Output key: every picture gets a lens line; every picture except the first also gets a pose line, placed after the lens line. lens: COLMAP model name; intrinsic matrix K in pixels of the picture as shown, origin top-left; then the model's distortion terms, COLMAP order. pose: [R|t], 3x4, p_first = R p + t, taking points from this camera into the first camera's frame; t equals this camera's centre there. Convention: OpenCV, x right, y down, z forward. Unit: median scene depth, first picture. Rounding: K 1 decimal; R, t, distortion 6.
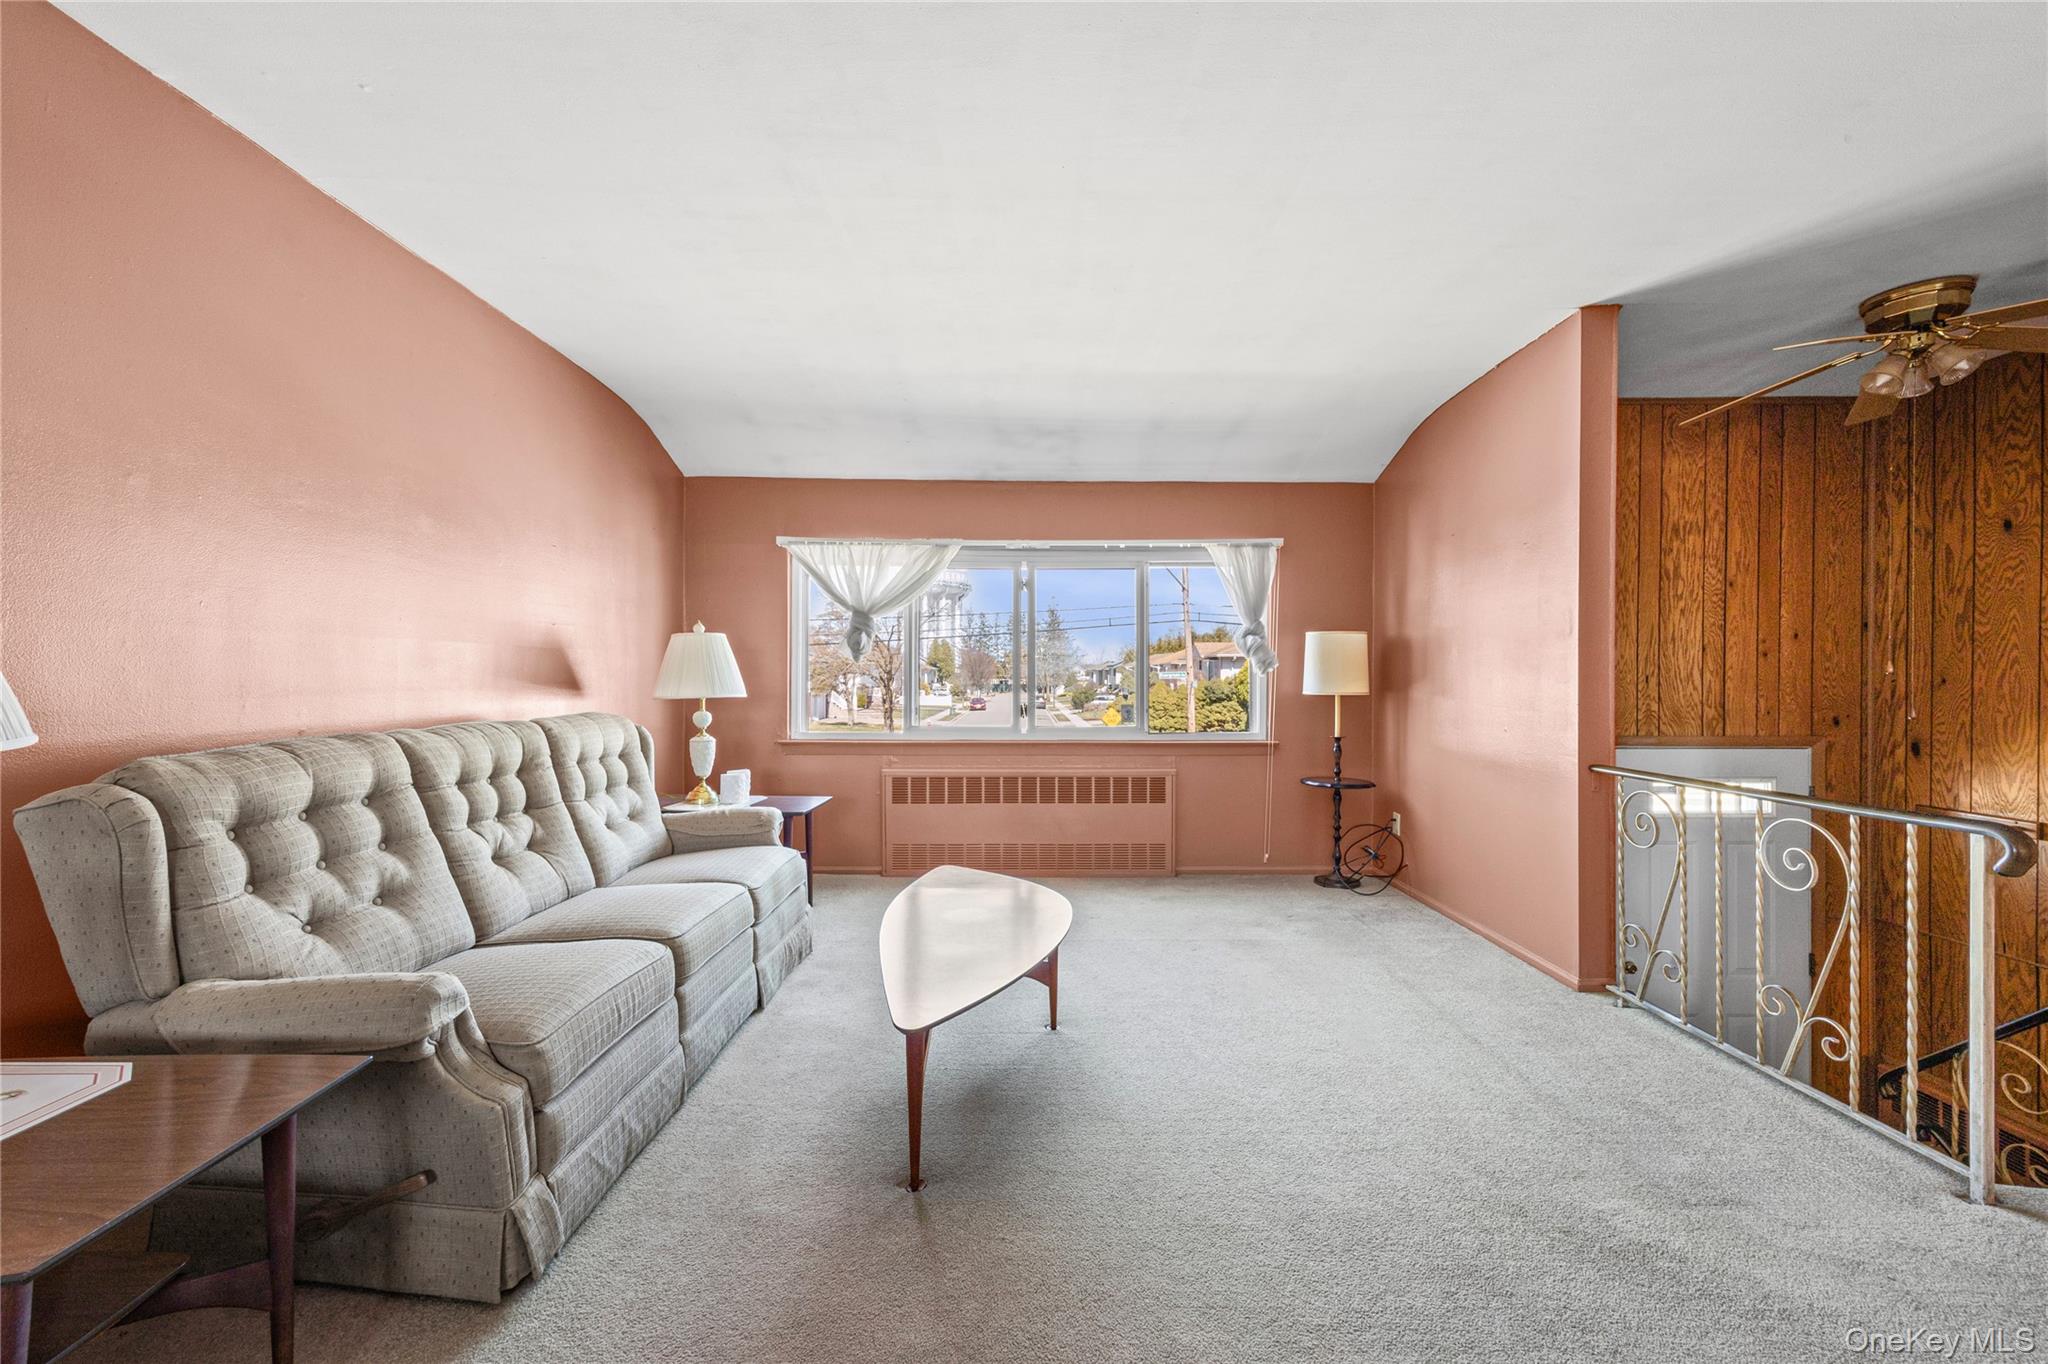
lens RADIAL K [[810.7, 0, 1027.8], [0, 810.7, 676.7], [0, 0, 1]] dist [-0.004483, -0.000258]
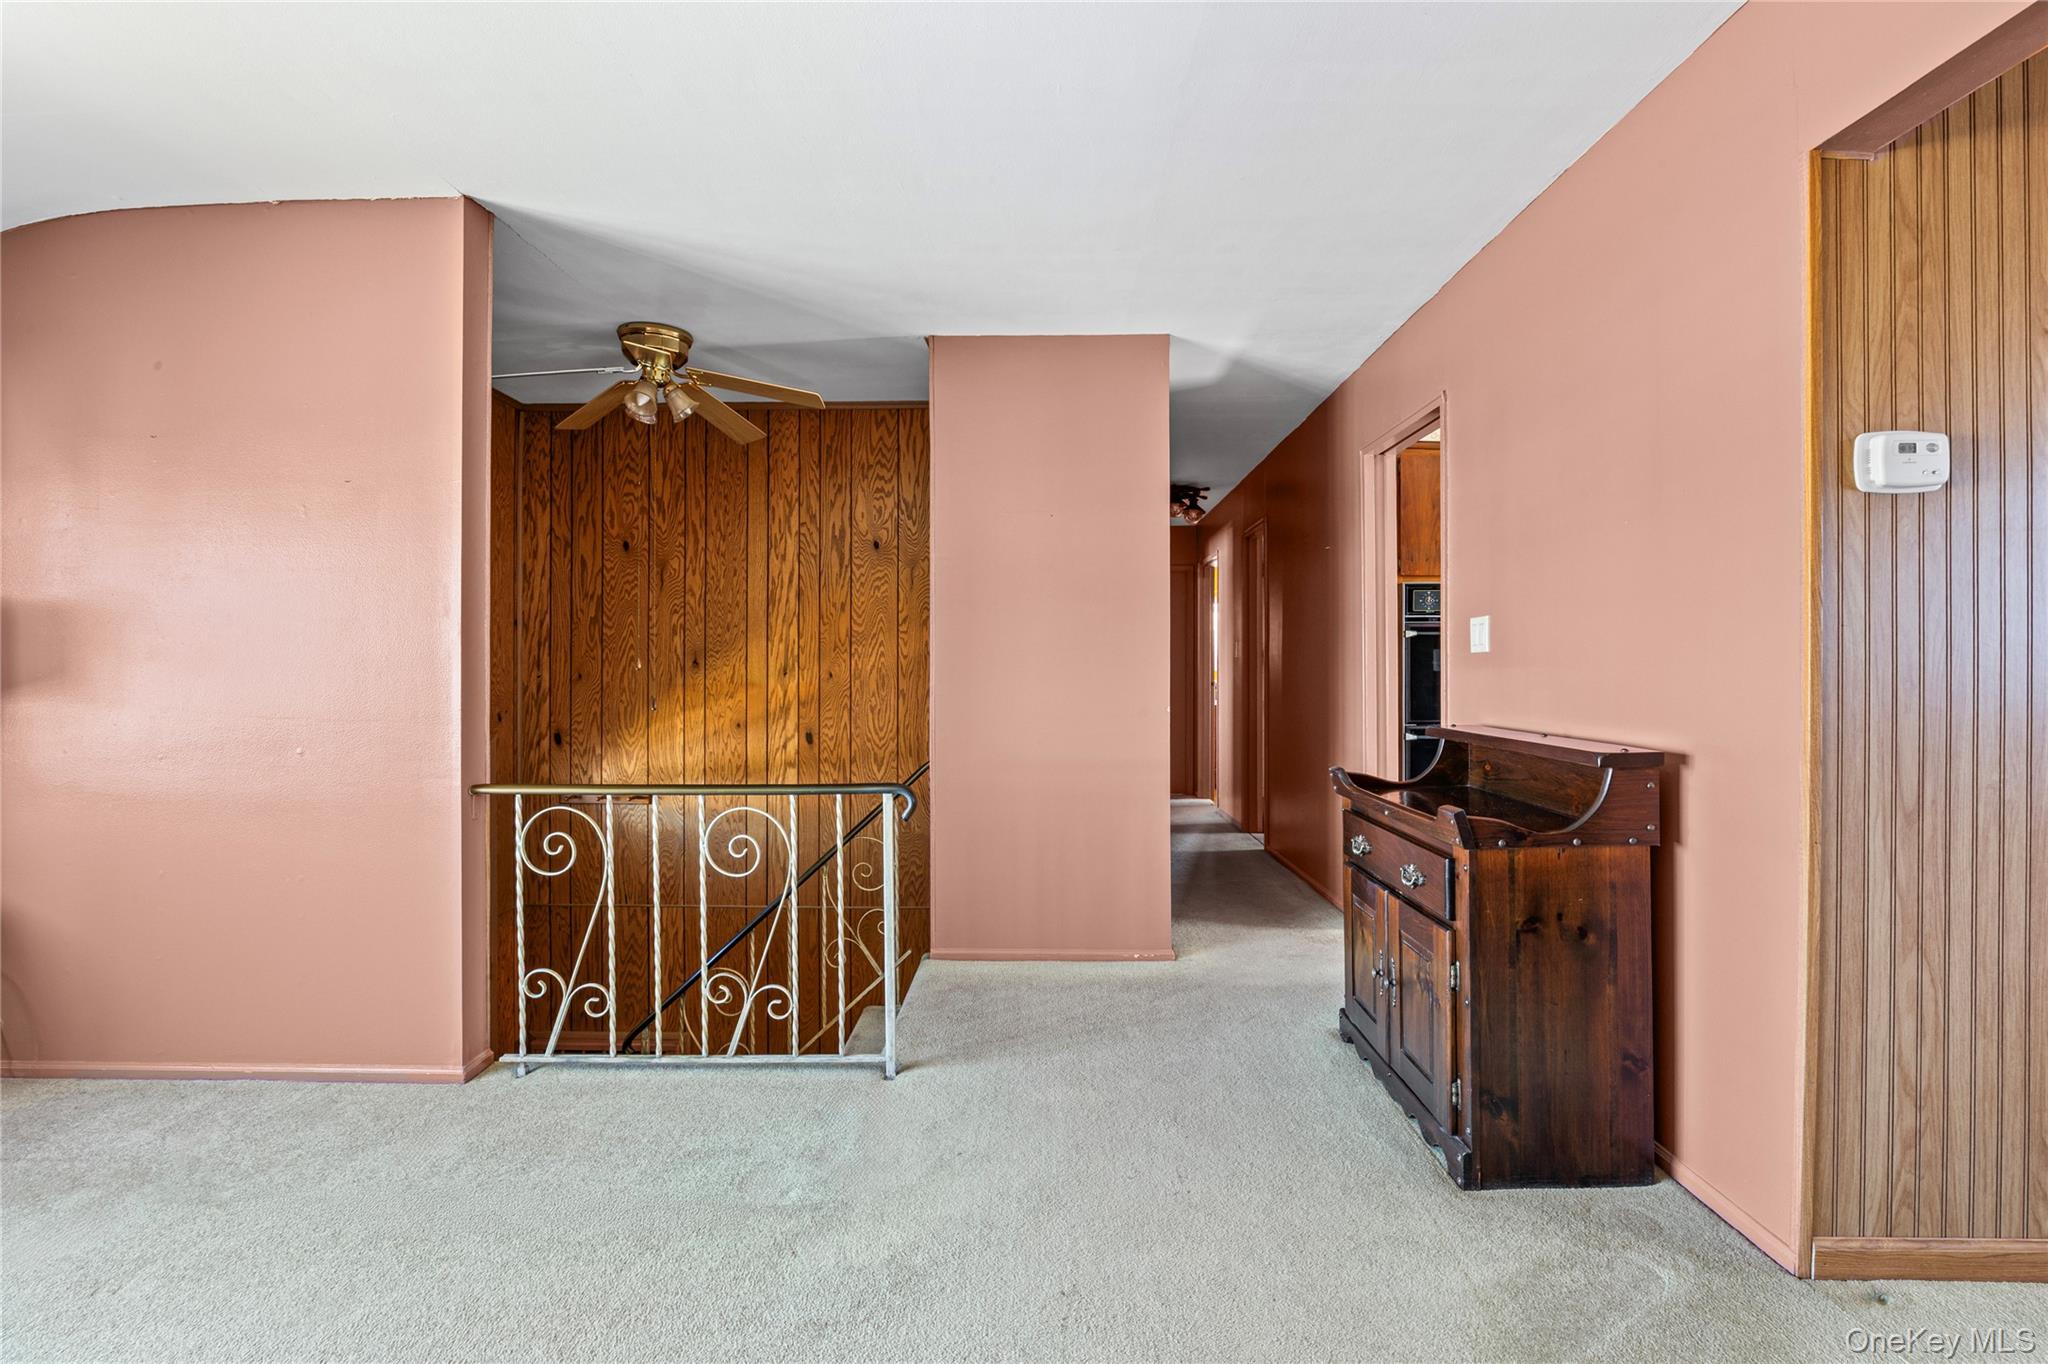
lens RADIAL K [[934.6, 0, 1024.1], [0, 934.6, 670.7], [0, 0, 1]] dist [-0.016929, 0.001028]
pose [[0.021257, -0.000297, 0.999774, -0.174058], [0.004087, 0.999992, 0.000210, -0.000150], [-0.999766, 0.004082, 0.021258, 0.417219]]
